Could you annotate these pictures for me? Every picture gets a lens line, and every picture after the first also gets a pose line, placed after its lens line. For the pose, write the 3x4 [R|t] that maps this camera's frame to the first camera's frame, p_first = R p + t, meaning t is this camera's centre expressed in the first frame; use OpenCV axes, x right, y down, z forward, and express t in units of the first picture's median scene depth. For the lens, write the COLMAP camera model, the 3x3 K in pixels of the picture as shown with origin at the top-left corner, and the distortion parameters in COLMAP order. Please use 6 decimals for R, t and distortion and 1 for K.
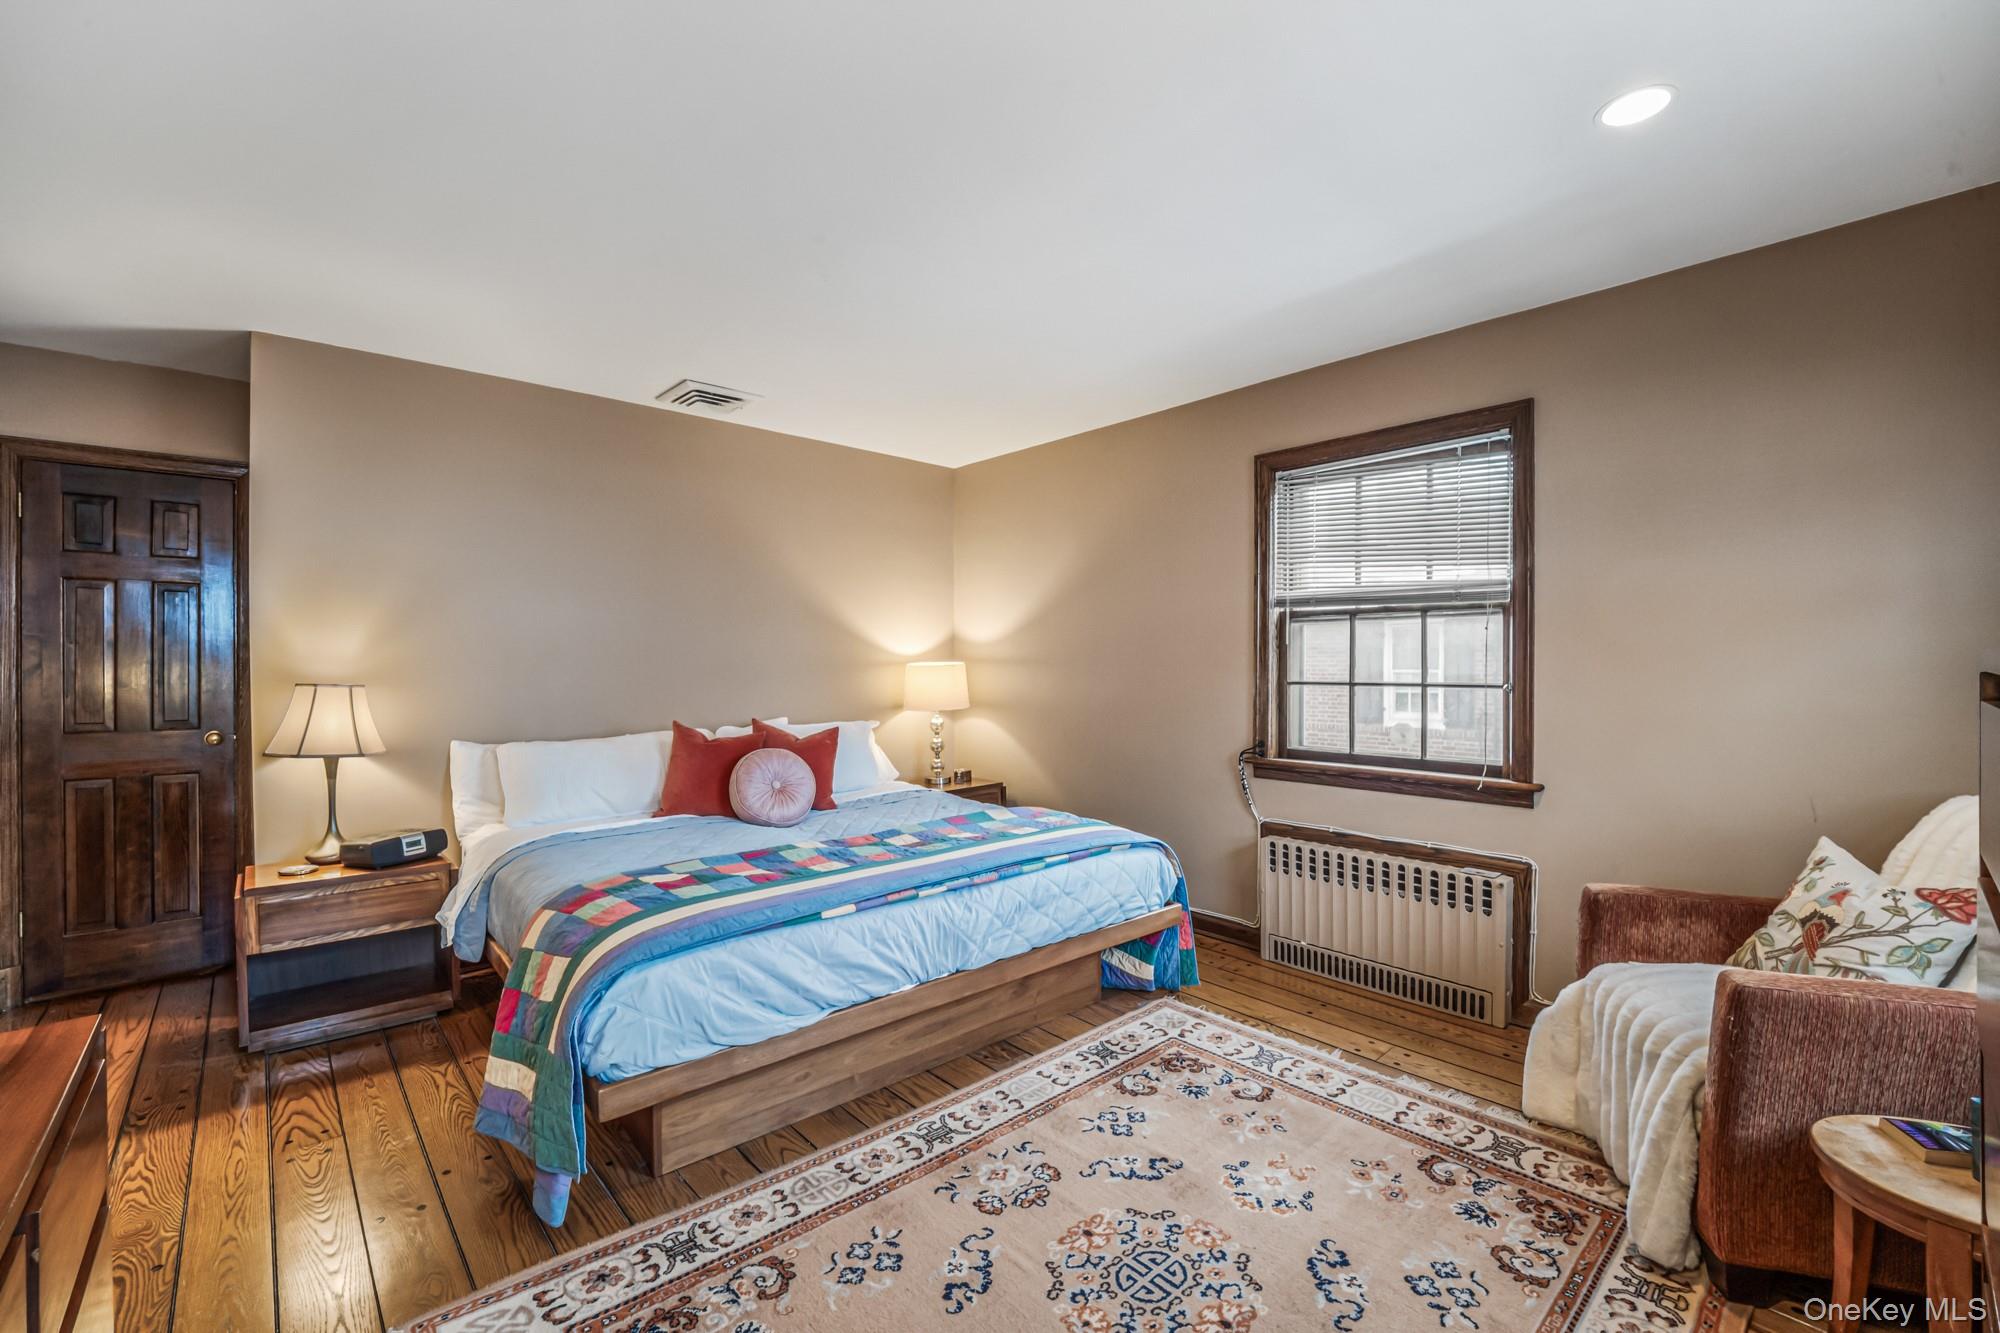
lens RADIAL K [[839.9, 0, 959.9], [0, 839.9, 668.0], [0, 0, 1]] dist [-0.003411, -0.001973]
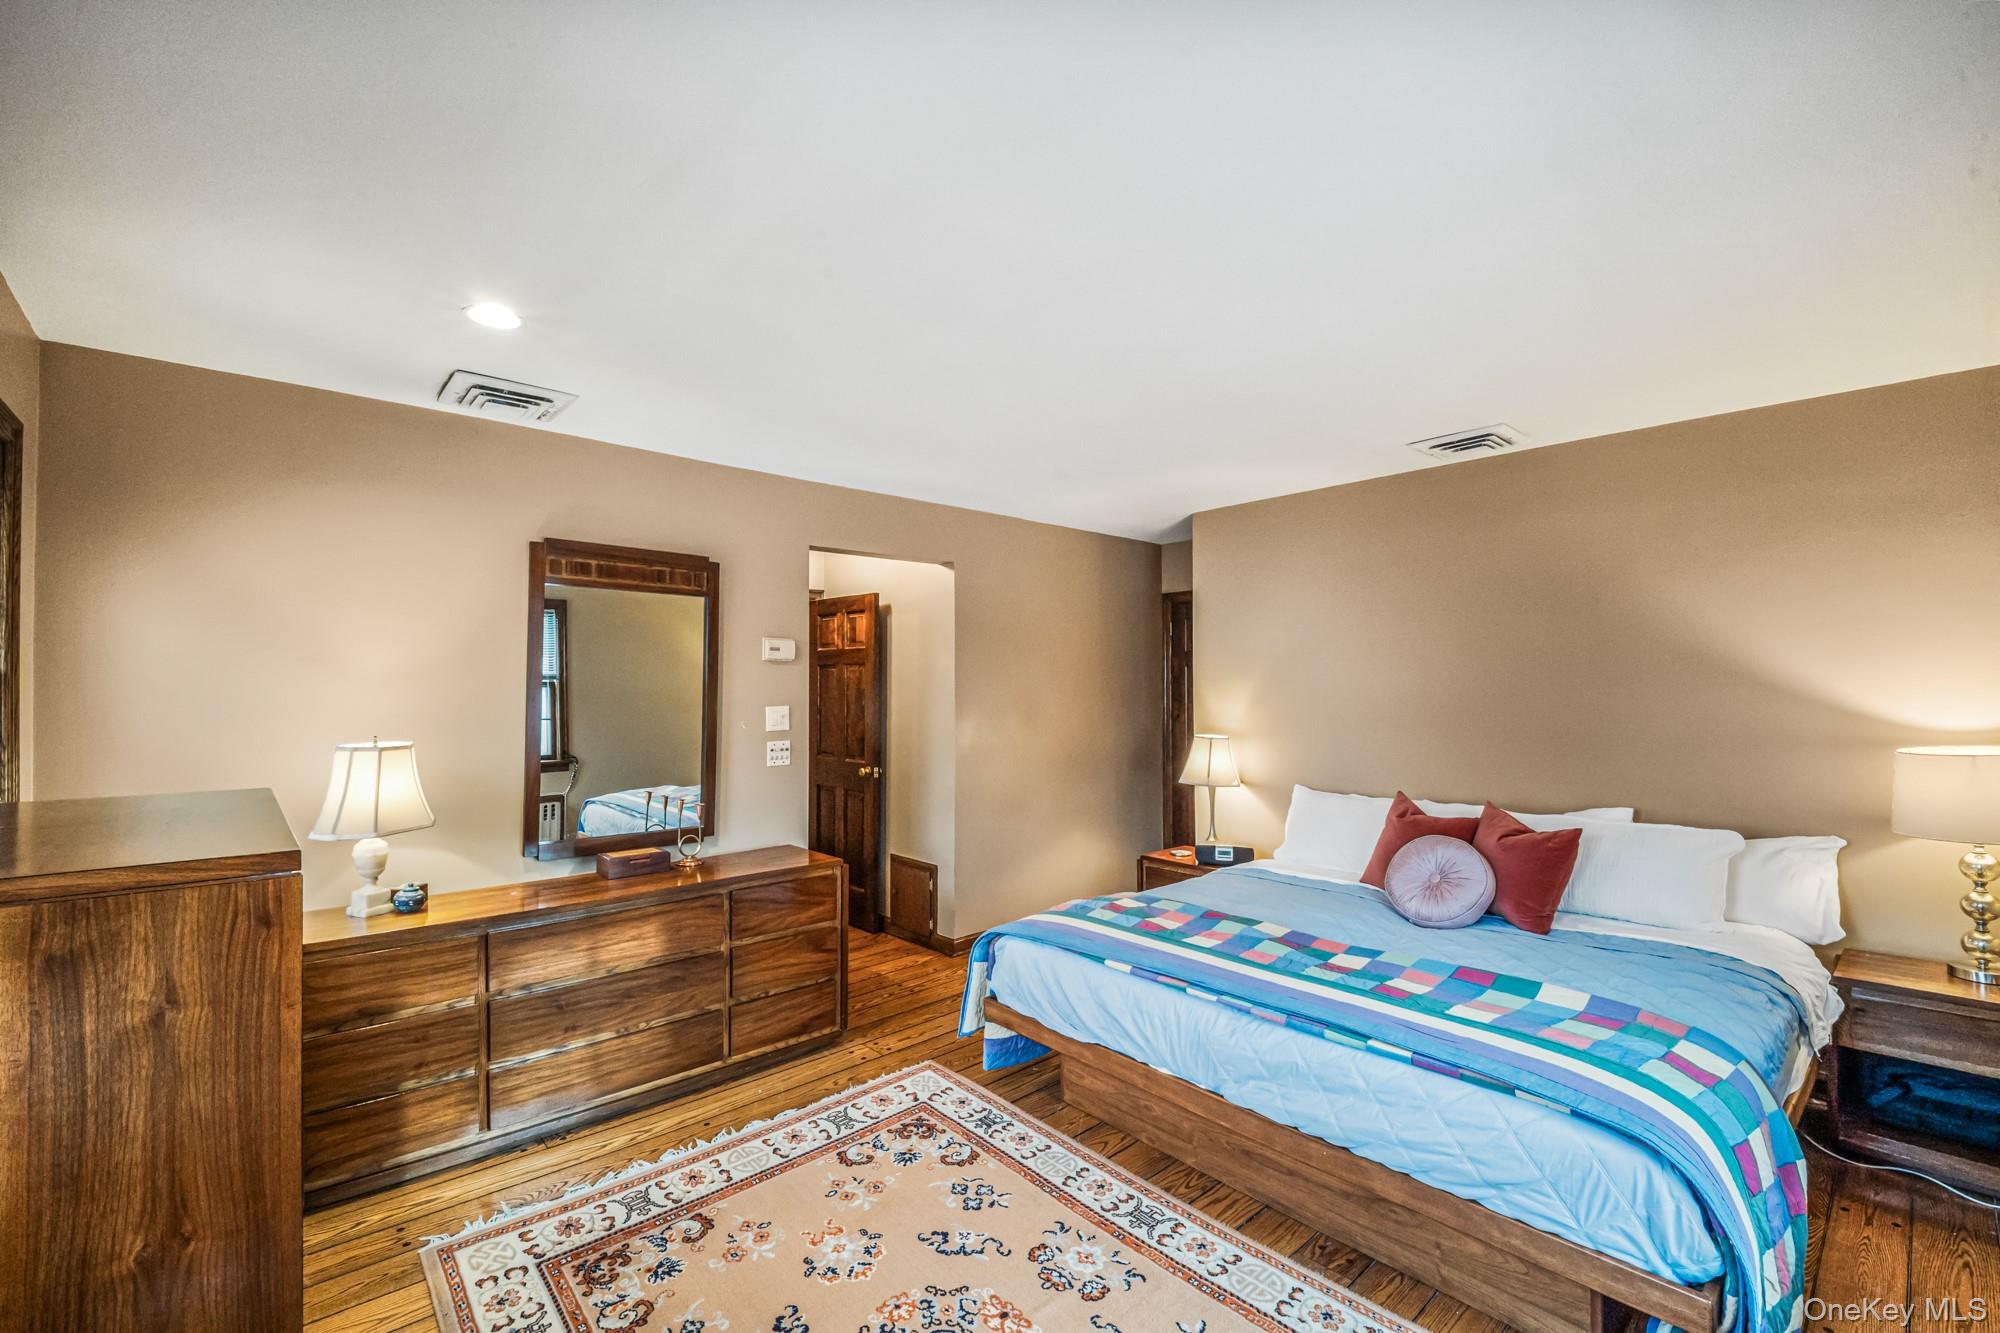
lens RADIAL K [[839.9, 0, 1017.0], [0, 839.9, 669.7], [0, 0, 1]] dist [-0.003411, -0.001973]
pose [[0.035778, -0.014776, -0.999251, 0.917819], [-0.001998, 0.999888, -0.014857, -0.093758], [0.999358, 0.002528, 0.035744, 0.733563]]
